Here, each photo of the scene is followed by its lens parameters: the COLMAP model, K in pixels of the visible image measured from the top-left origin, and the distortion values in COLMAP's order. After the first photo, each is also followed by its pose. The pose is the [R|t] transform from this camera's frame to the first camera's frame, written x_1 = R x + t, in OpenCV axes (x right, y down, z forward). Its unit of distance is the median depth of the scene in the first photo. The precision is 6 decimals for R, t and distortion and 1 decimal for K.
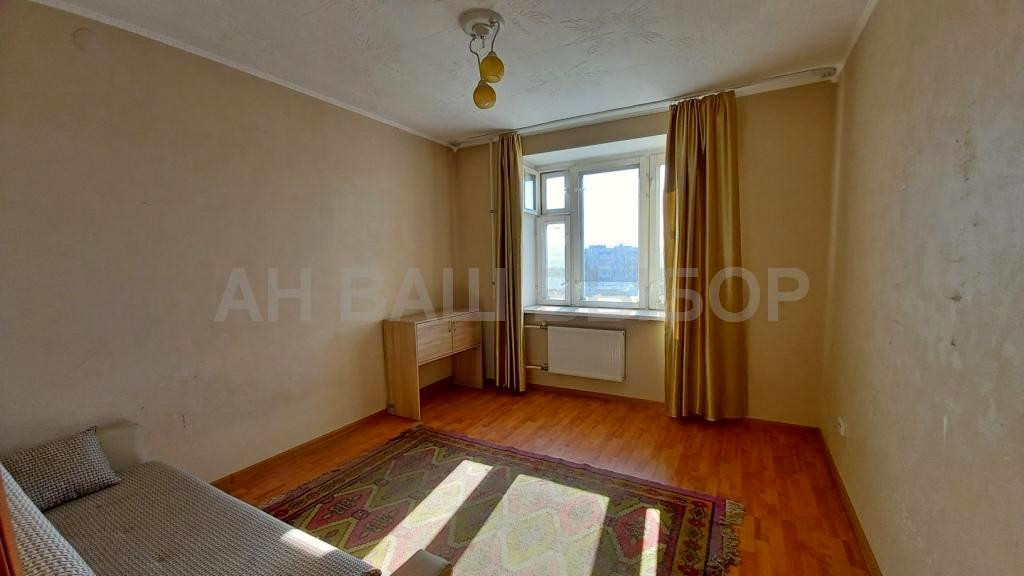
lens RADIAL K [[397.6, 0, 512.0], [0, 397.6, 285.8], [0, 0, 1]] dist [-0.001057, -0.002470]
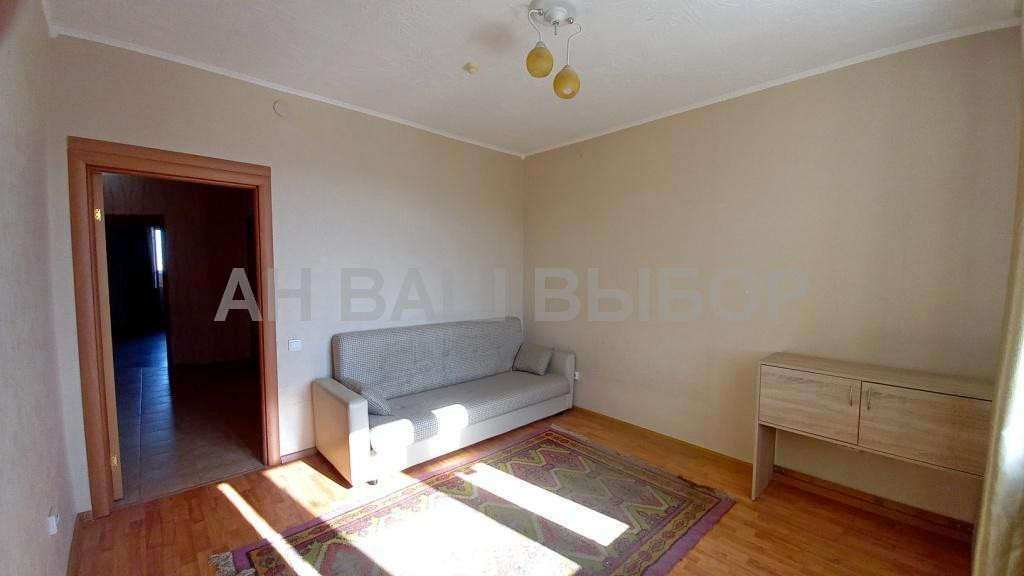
lens RADIAL K [[397.6, 0, 517.0], [0, 397.6, 291.6], [0, 0, 1]] dist [-0.001057, -0.002470]
pose [[-0.272464, 0.085297, -0.958378, 0.613466], [-0.070438, 0.991622, 0.108281, -0.081911], [0.959584, 0.097009, -0.264173, 0.897743]]
